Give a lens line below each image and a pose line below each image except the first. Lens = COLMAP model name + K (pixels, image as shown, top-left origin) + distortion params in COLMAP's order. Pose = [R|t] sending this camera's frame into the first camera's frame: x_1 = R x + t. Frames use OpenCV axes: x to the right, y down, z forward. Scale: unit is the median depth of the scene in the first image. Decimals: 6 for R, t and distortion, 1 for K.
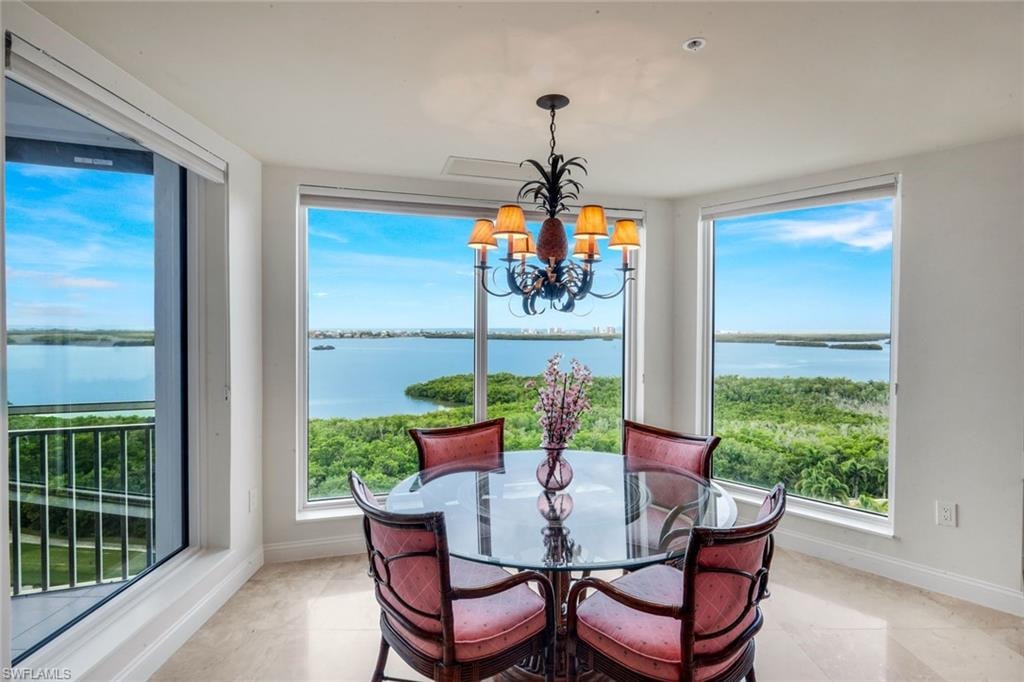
lens RADIAL K [[490.9, 0, 508.3], [0, 490.9, 343.7], [0, 0, 1]] dist [-0.000040, -0.000010]
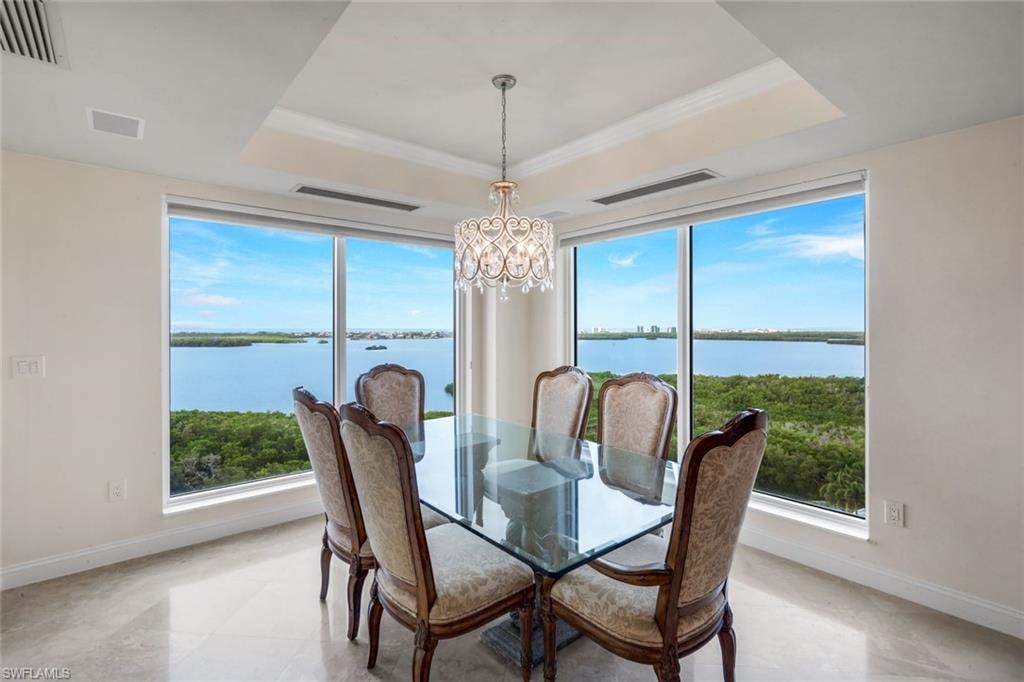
lens RADIAL K [[490.9, 0, 518.6], [0, 490.9, 336.9], [0, 0, 1]] dist [-0.000040, -0.000010]
pose [[0.985132, -0.008108, -0.171610, 0.142038], [0.005684, 0.999877, -0.014614, 0.002664], [0.171708, 0.013422, 0.985057, -0.036722]]
